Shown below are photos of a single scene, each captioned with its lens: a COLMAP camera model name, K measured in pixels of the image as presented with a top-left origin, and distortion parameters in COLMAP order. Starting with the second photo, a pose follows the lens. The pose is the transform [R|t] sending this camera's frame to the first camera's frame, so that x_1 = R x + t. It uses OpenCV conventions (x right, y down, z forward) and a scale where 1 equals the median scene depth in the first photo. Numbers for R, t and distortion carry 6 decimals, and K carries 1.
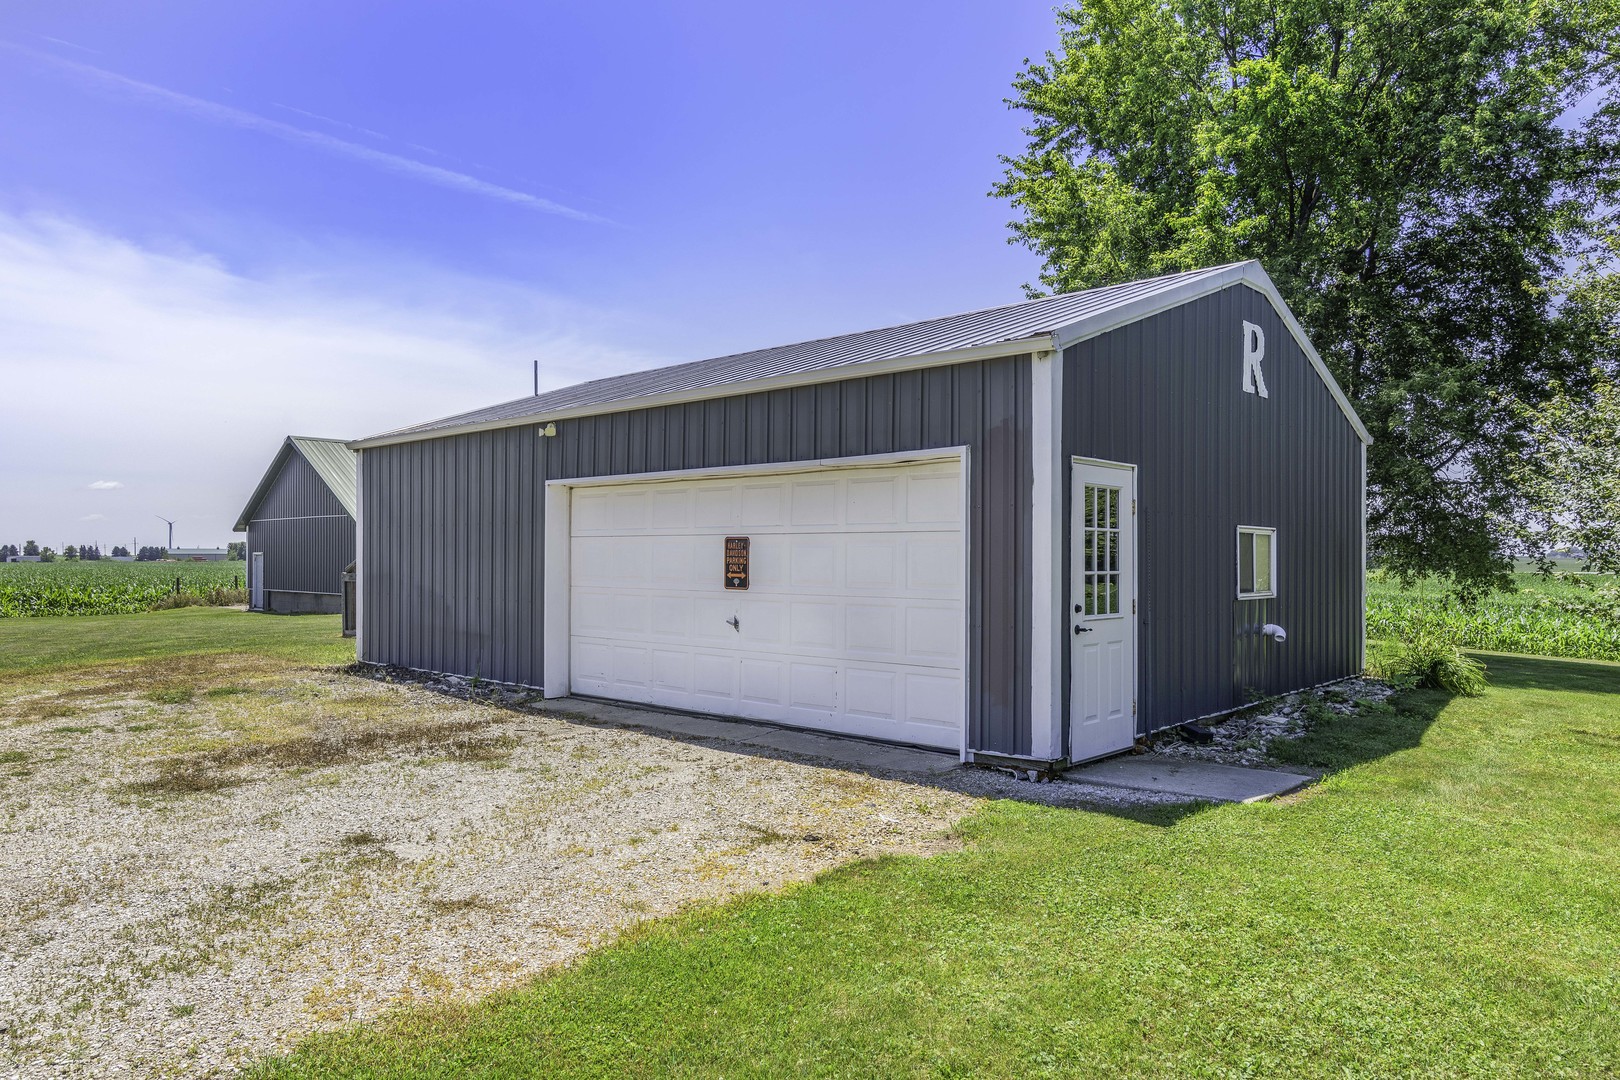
lens RADIAL K [[1082.6, 0, 808.6], [0, 1082.6, 551.5], [0, 0, 1]] dist [0.001141, -0.000975]
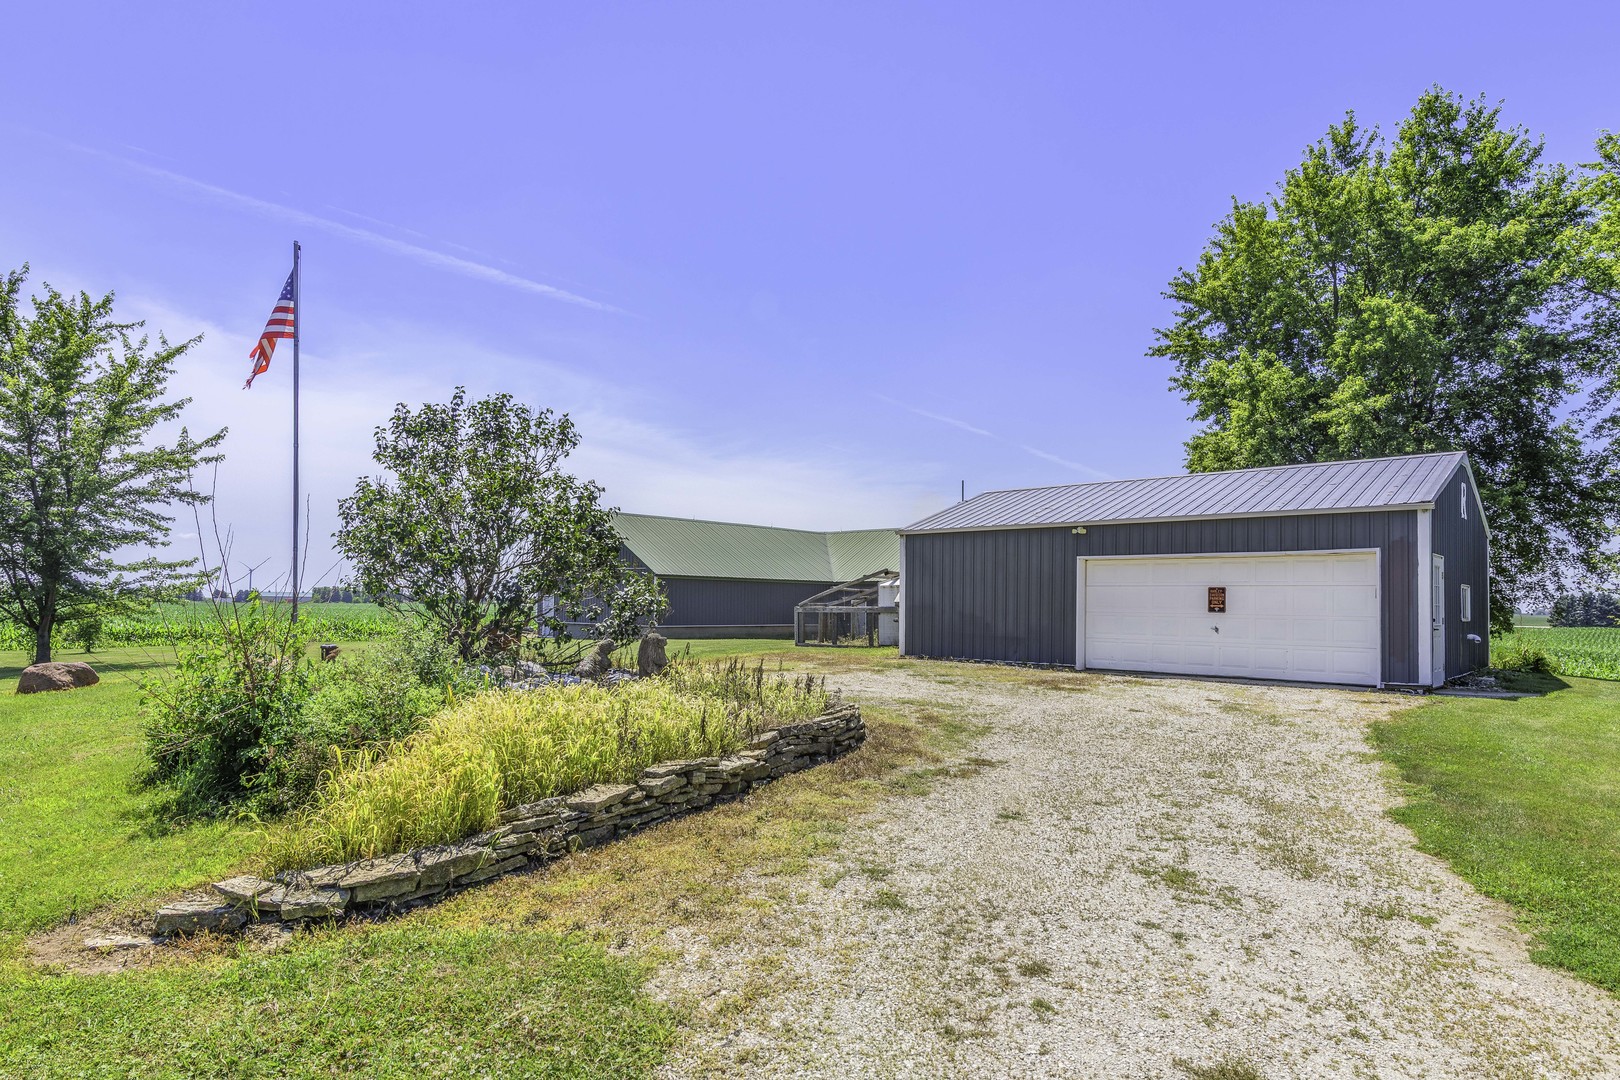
lens RADIAL K [[941.3, 0, 798.8], [0, 941.3, 580.7], [0, 0, 1]] dist [0.002850, 0.000154]
pose [[0.999942, 0.010057, -0.003813, -0.727456], [-0.010130, 0.999757, -0.019593, 0.014753], [0.003615, 0.019630, 0.999801, -0.666778]]
